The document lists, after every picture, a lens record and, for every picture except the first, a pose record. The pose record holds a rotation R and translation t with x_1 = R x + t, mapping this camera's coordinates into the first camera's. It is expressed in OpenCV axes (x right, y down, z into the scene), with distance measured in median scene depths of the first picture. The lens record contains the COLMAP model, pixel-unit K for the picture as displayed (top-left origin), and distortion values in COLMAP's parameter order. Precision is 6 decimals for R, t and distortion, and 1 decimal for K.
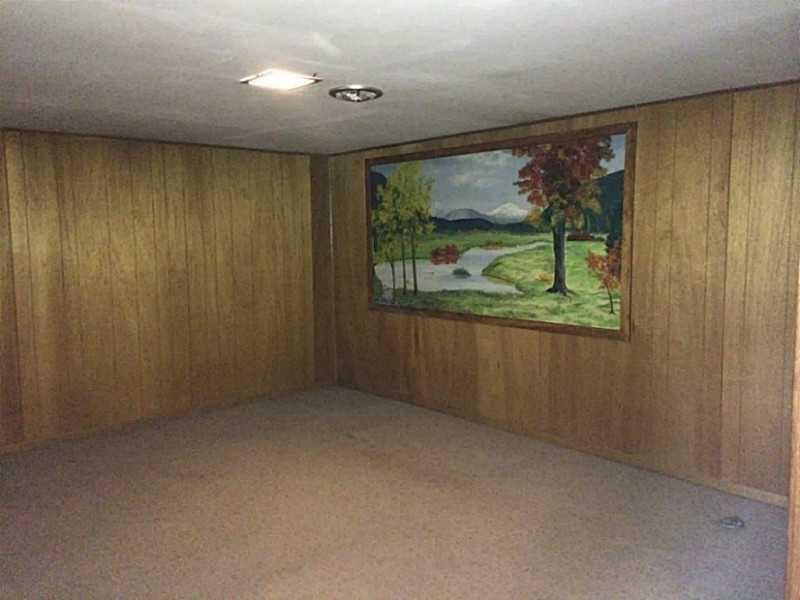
lens RADIAL K [[683.4, 0, 402.0], [0, 683.4, 302.1], [0, 0, 1]] dist [0.080074, -0.024917]
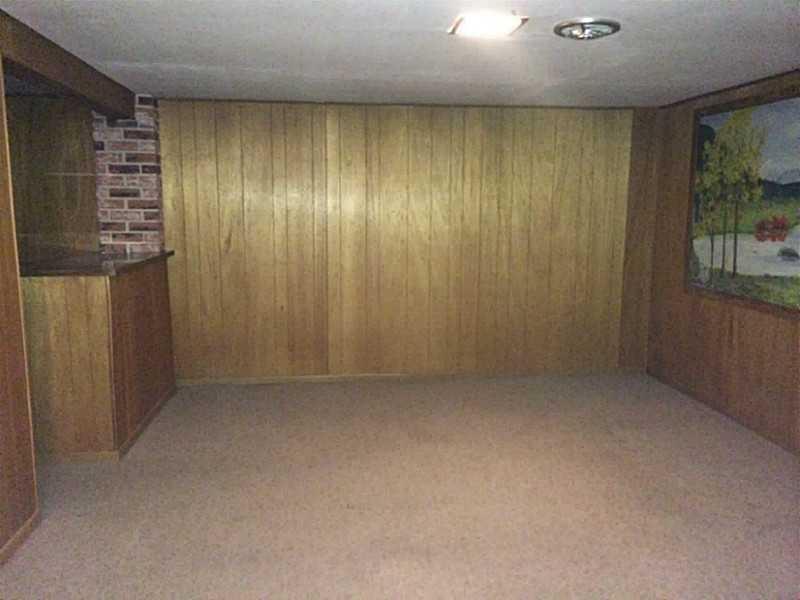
lens RADIAL K [[683.4, 0, 400.4], [0, 683.4, 297.2], [0, 0, 1]] dist [0.080074, -0.024917]
pose [[0.824253, 0.100394, -0.557250, 0.155473], [-0.076868, 0.994885, 0.065539, -0.011918], [0.560979, -0.011186, 0.827754, 0.110671]]
